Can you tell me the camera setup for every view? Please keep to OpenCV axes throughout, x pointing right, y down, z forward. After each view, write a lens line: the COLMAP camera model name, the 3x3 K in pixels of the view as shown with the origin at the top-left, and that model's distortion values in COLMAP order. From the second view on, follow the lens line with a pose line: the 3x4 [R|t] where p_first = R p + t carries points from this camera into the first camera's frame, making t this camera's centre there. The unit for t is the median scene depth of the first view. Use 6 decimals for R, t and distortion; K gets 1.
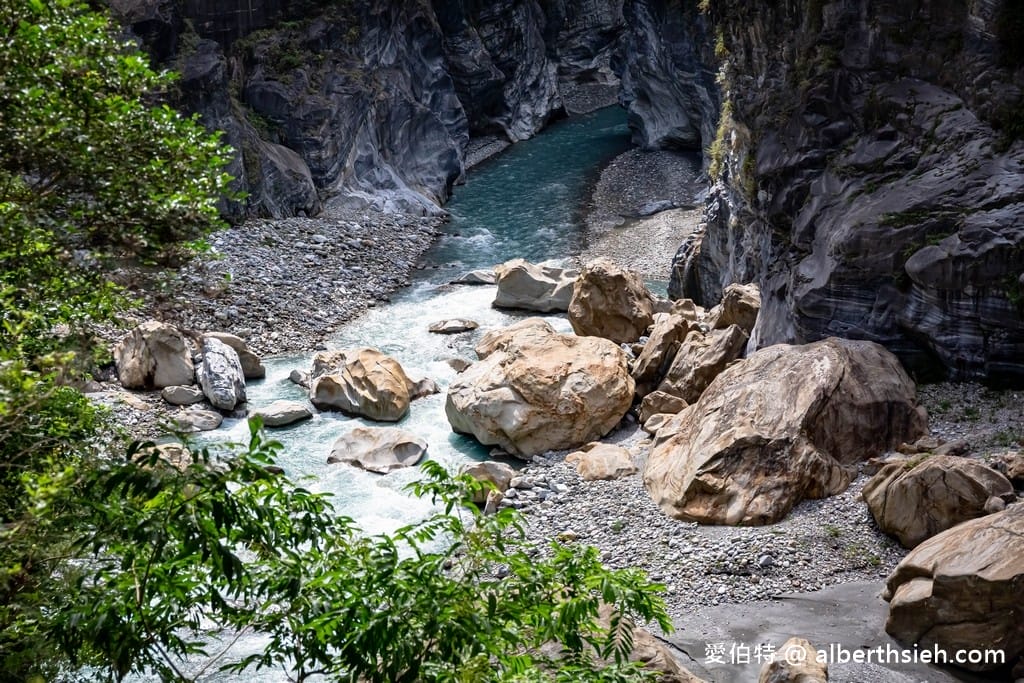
lens RADIAL K [[1878.6, 0, 566.3], [0, 1878.6, 343.5], [0, 0, 1]] dist [0.148957, 0.020908]
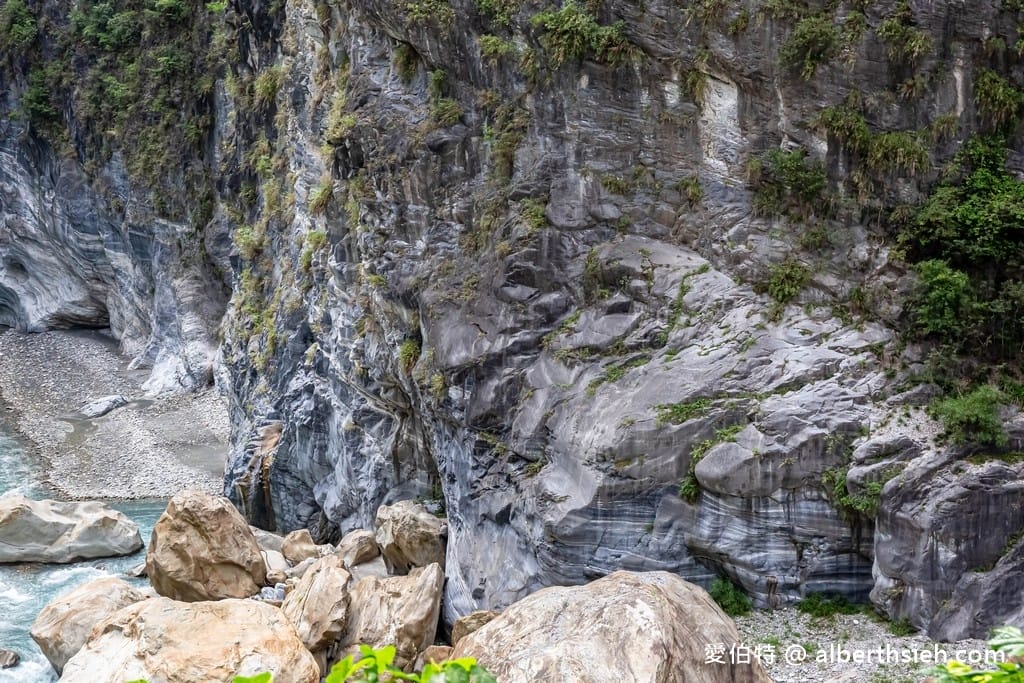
lens RADIAL K [[2019.4, 0, 512.0], [0, 2019.4, 341.5], [0, 0, 1]] dist [0.106352, -0.250857]
pose [[0.913372, -0.069210, 0.401201, -0.217428], [0.100936, 0.993174, -0.058461, -0.050947], [-0.394416, 0.093892, 0.914123, 0.240344]]
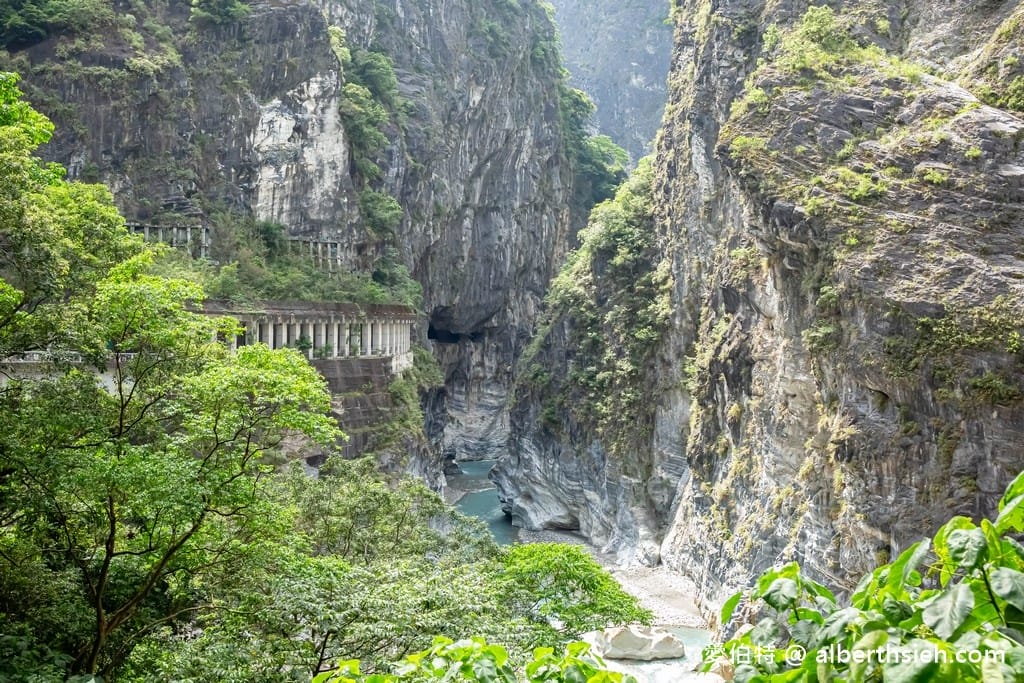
lens RADIAL K [[999.0, 0, 491.5], [0, 999.0, 337.2], [0, 0, 1]] dist [0.006382, 0.001830]
pose [[0.952236, 0.031886, 0.303695, -0.466448], [0.050591, 0.964316, -0.259875, -0.080341], [-0.301145, 0.262827, 0.916643, 0.376503]]
